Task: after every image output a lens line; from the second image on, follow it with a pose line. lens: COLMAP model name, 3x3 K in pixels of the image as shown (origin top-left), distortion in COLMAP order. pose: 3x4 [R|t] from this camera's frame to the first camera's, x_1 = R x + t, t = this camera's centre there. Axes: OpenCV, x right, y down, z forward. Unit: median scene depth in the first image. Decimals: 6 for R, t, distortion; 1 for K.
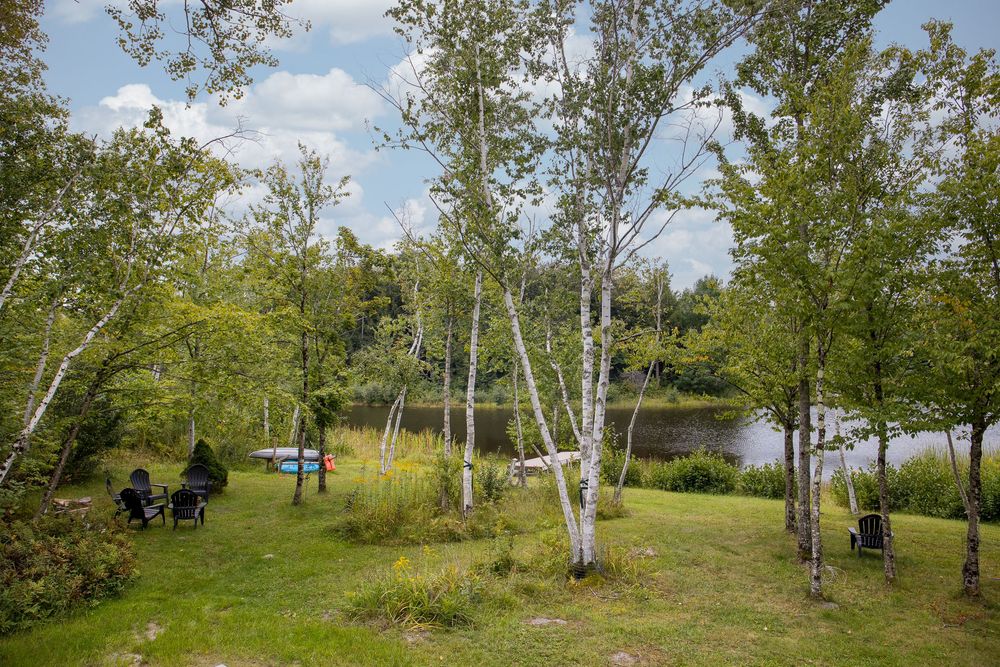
lens RADIAL K [[688.4, 0, 500.0], [0, 688.4, 333.5], [0, 0, 1]] dist [-0.108996, 0.089379]
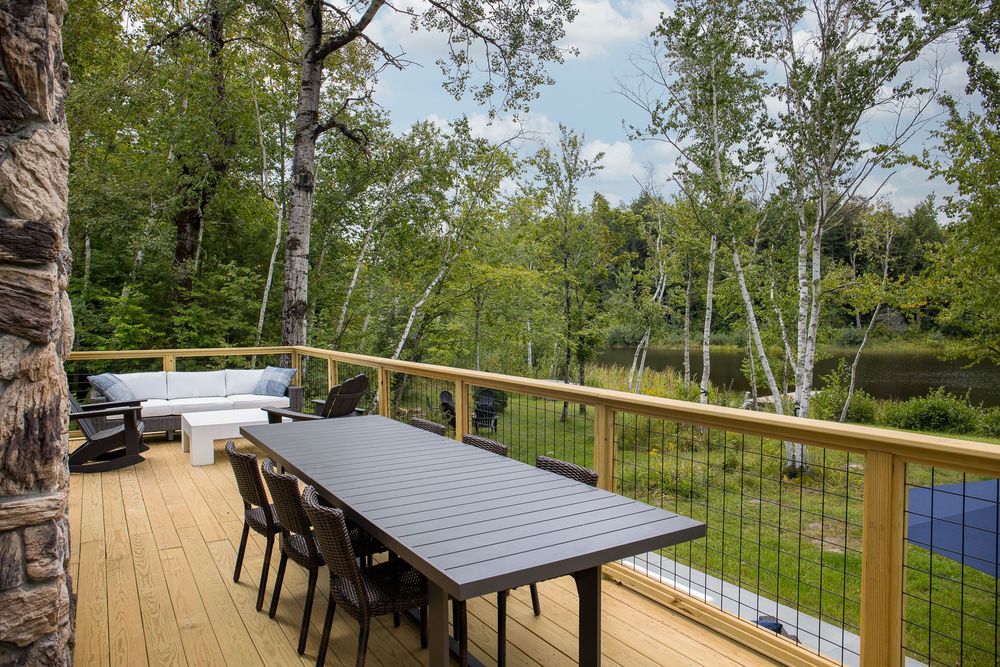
lens RADIAL K [[688.4, 0, 500.0], [0, 688.4, 333.5], [0, 0, 1]] dist [-0.108996, 0.089379]
pose [[0.941329, 0.004317, -0.337462, 0.019161], [0.023708, 0.996602, 0.078880, -0.015252], [0.336656, -0.082253, 0.938028, -0.240877]]
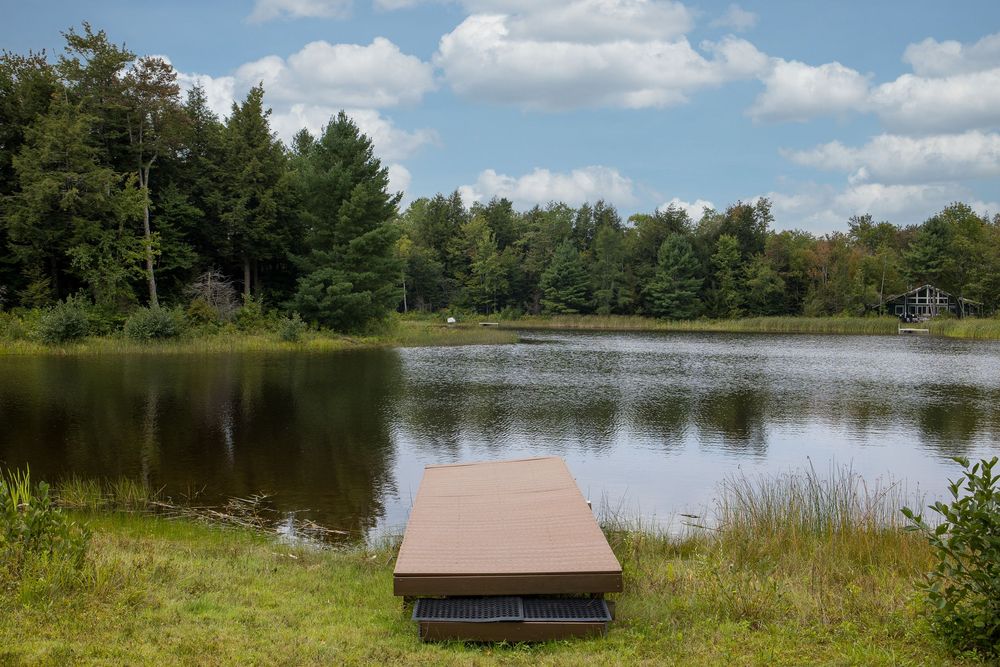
lens RADIAL K [[1044.7, 0, 500.0], [0, 1044.7, 333.5], [0, 0, 1]] dist [-0.034096, 0.008047]
pose [[0.843782, -0.003336, 0.536675, -0.254618], [-0.037562, 0.997161, 0.065254, 0.201838], [-0.535370, -0.075219, 0.841262, 1.309412]]
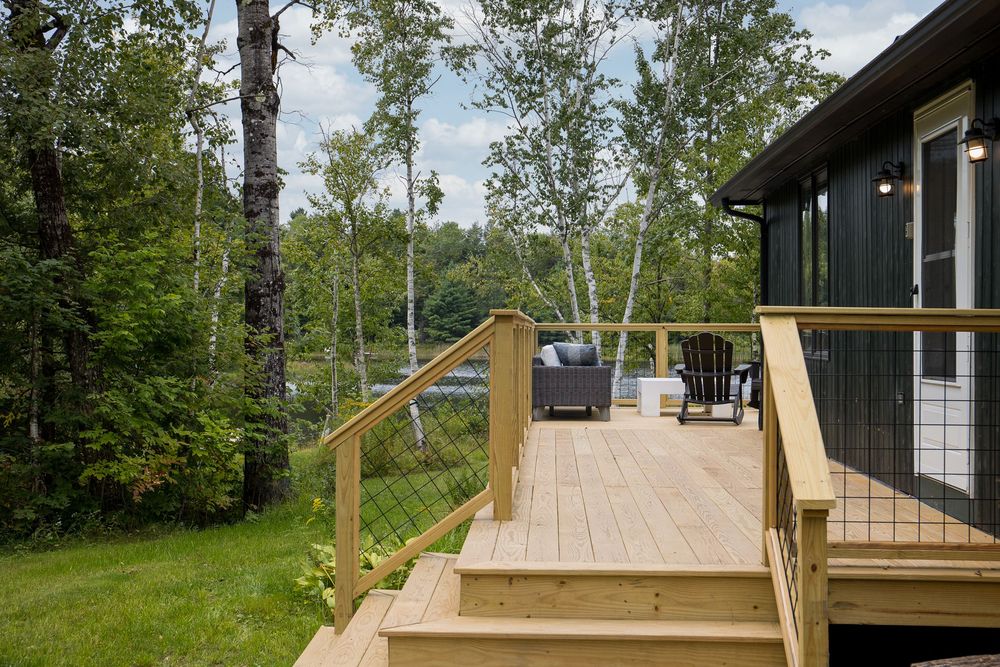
lens RADIAL K [[1291.2, 0, 500.0], [0, 1291.2, 333.5], [0, 0, 1]] dist [0.023274, 0.011514]
pose [[0.806228, 0.001820, 0.591602, -1.020601], [-0.034320, 0.998455, 0.043700, 0.003802], [-0.590609, -0.055536, 0.805045, -0.557753]]
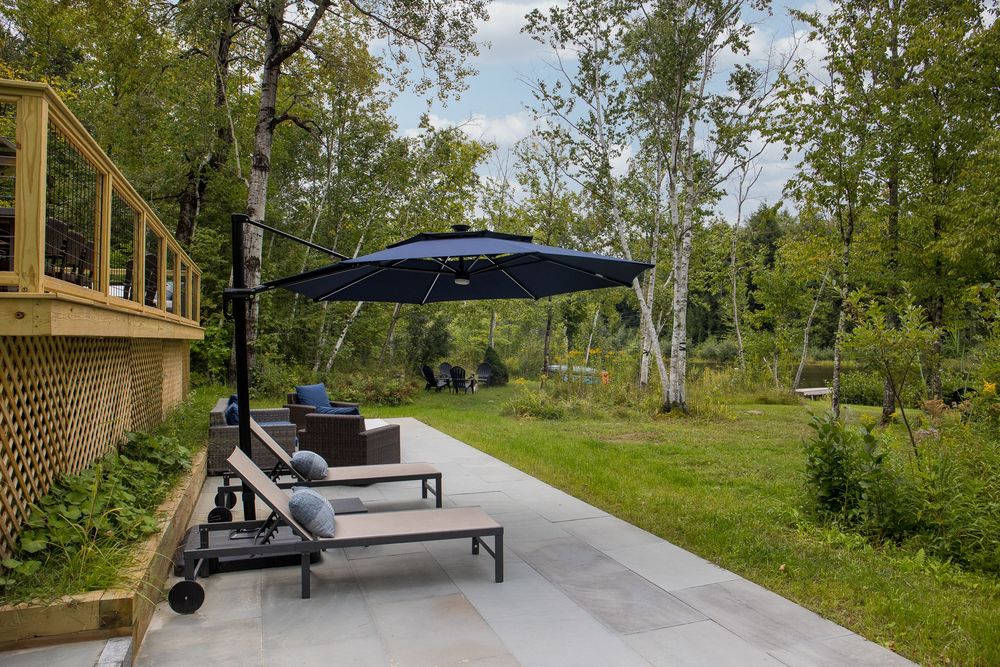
lens RADIAL K [[688.4, 0, 500.0], [0, 688.4, 333.5], [0, 0, 1]] dist [-0.108996, 0.089379]
pose [[0.852095, -0.008528, -0.523317, 0.382496], [0.029968, 0.999022, 0.032515, 0.103371], [0.522528, -0.043389, 0.851517, -0.226743]]
